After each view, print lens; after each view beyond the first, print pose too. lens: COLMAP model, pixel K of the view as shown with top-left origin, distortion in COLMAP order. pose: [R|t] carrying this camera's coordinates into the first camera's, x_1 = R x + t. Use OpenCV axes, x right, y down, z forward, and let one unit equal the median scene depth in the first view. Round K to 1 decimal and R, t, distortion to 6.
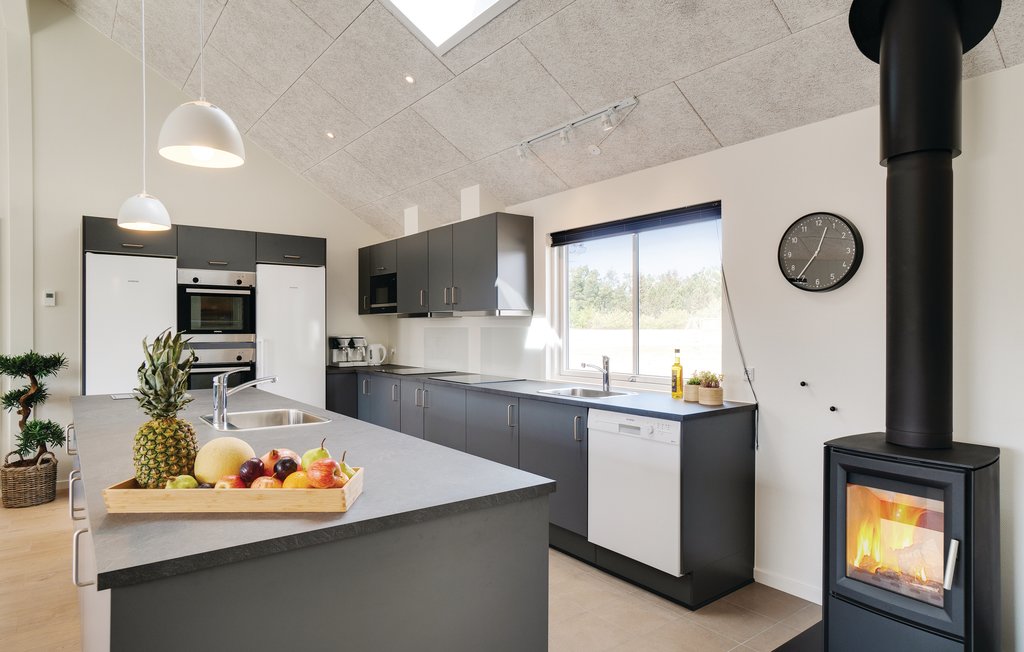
lens RADIAL K [[601.7, 0, 521.6], [0, 601.7, 333.8], [0, 0, 1]] dist [-0.003398, 0.010160]
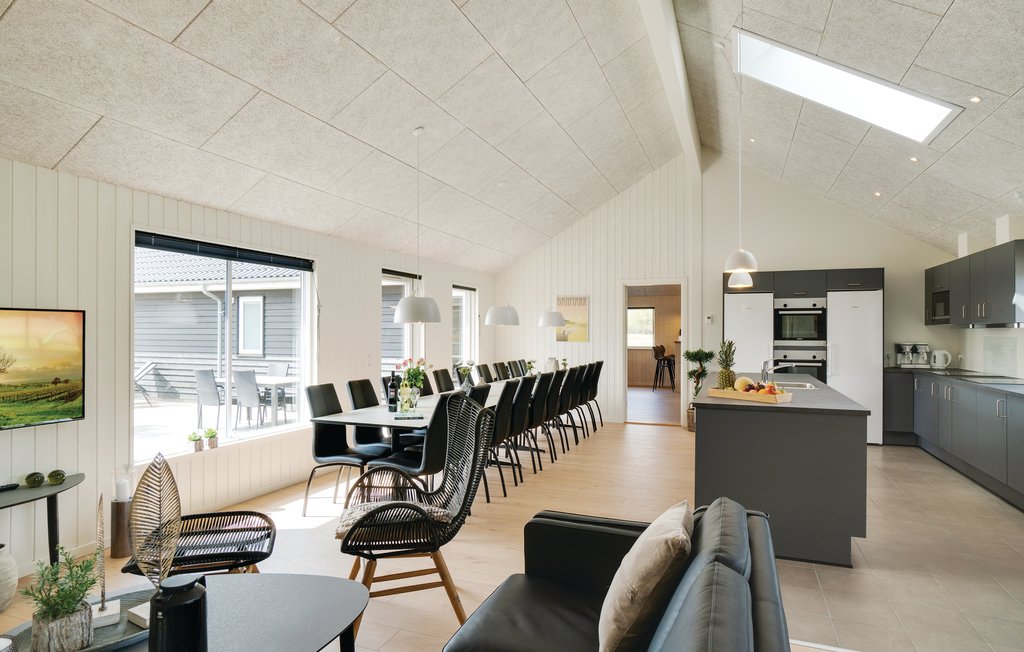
lens RADIAL K [[567.9, 0, 508.9], [0, 567.9, 326.0], [0, 0, 1]] dist [-0.028583, -0.002617]
pose [[0.523060, -0.009925, -0.852238, 0.498373], [-0.009912, 0.999794, -0.017727, -0.005859], [0.852238, 0.017720, 0.522853, -0.564162]]
